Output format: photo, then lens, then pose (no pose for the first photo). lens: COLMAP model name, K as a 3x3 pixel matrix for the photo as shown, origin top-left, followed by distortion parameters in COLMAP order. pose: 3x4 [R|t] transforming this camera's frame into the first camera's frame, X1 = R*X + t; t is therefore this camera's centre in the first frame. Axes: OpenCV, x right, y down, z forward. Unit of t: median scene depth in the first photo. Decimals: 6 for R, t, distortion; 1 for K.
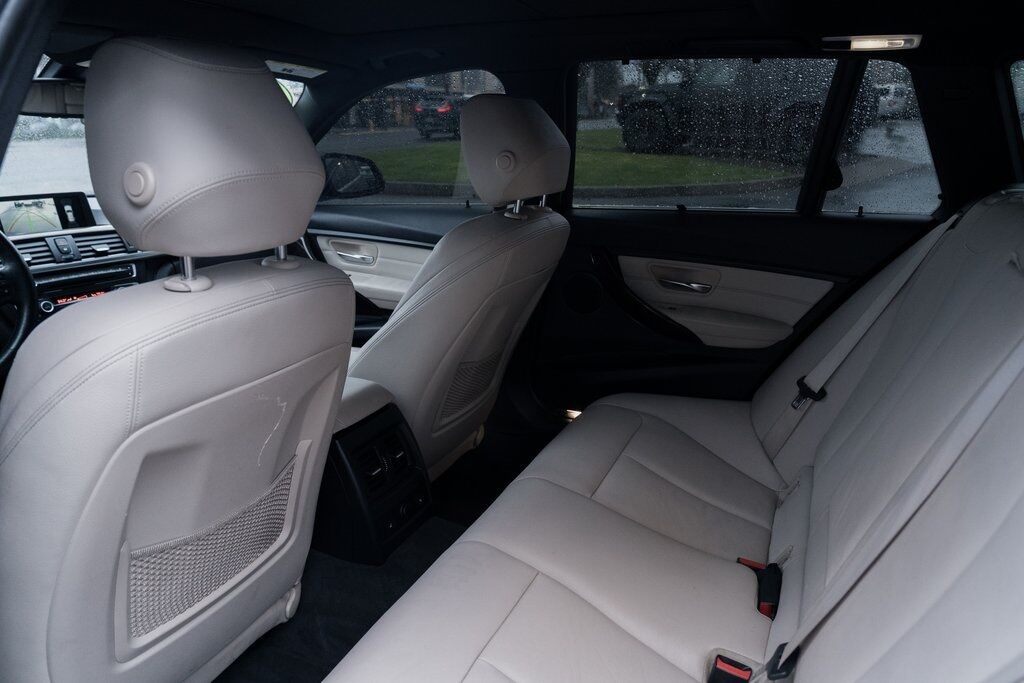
lens RADIAL K [[700.7, 0, 513.5], [0, 700.7, 345.9], [0, 0, 1]] dist [-0.029473, 0.030791]
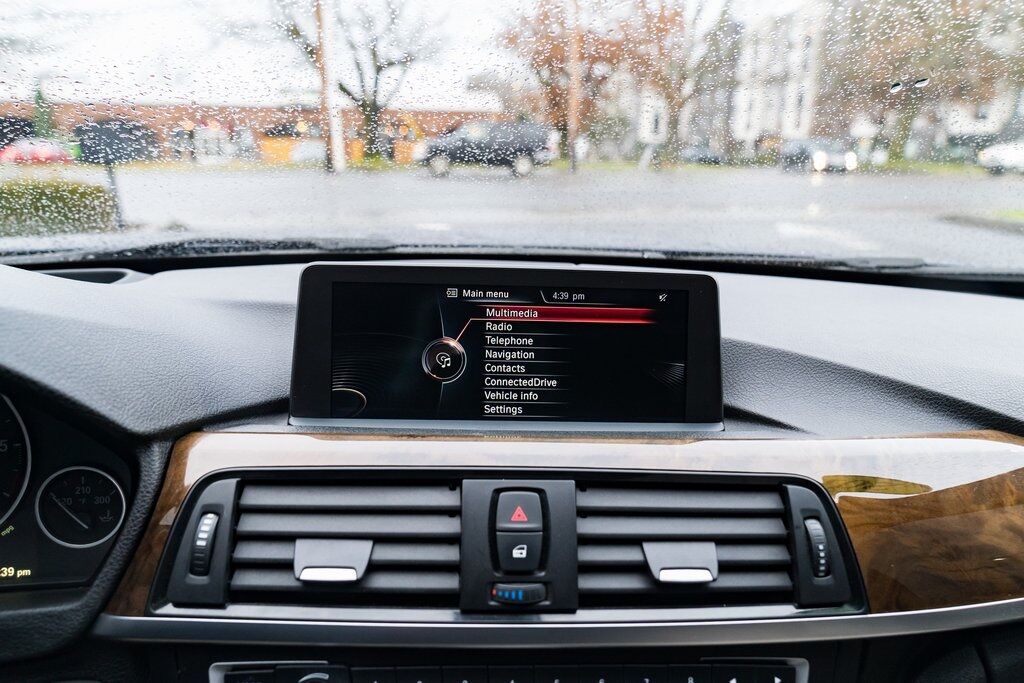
lens RADIAL K [[691.8, 0, 513.7], [0, 691.8, 343.1], [0, 0, 1]] dist [-0.014517, -0.002718]
pose [[0.582394, 0.233640, -0.778608, -0.466659], [-0.269106, 0.959214, 0.086545, -0.203573], [0.767072, 0.159125, 0.621514, 0.805648]]
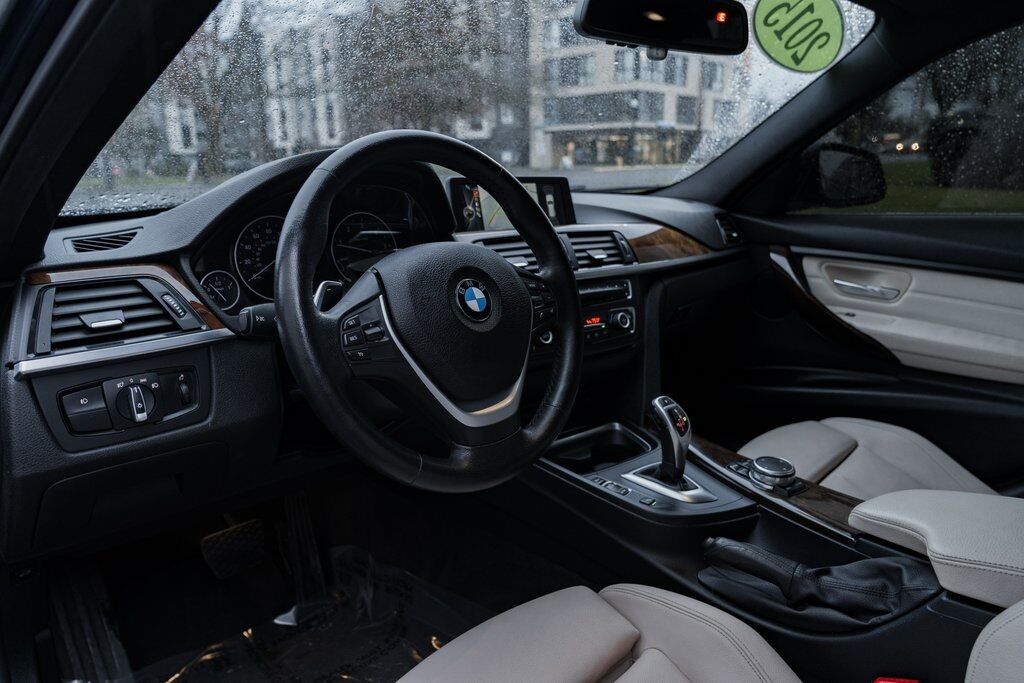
lens RADIAL K [[700.7, 0, 513.5], [0, 700.7, 345.9], [0, 0, 1]] dist [-0.029473, 0.030791]
pose [[0.948994, 0.075884, -0.306026, -0.443063], [-0.091840, 0.995046, -0.038058, -0.016258], [0.301622, 0.064222, 0.951262, 0.314398]]
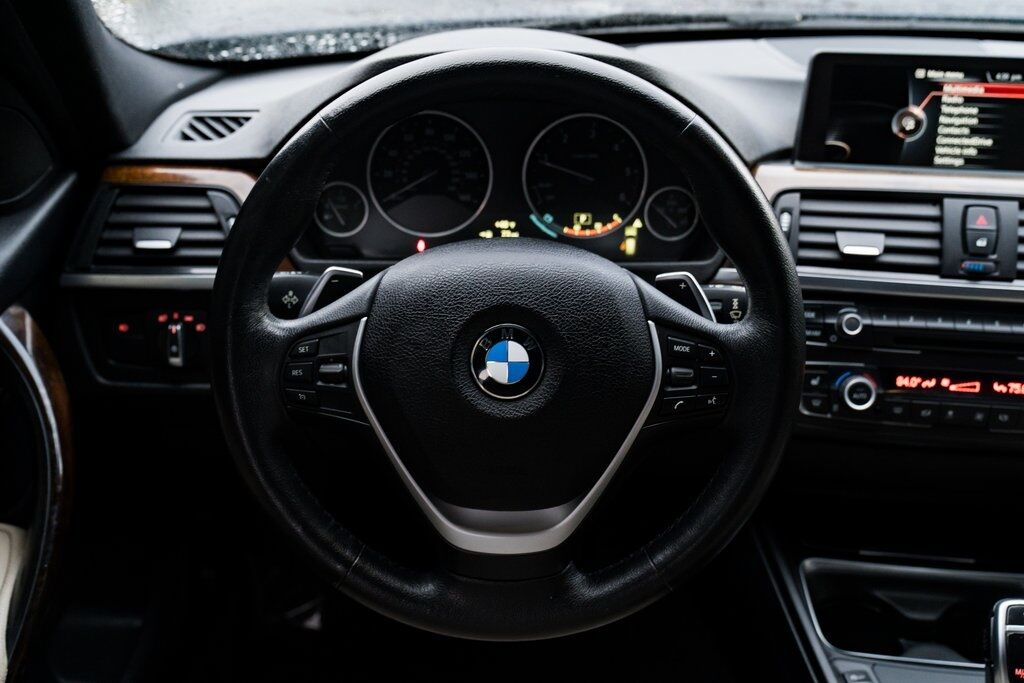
lens RADIAL K [[1072.2, 0, 517.2], [0, 1072.2, 358.1], [0, 0, 1]] dist [0.000238, 0.026653]
pose [[0.455726, 0.424274, -0.782500, -0.293281], [-0.277151, 0.903030, 0.328214, -0.185209], [0.845873, 0.067295, 0.529122, 0.500480]]
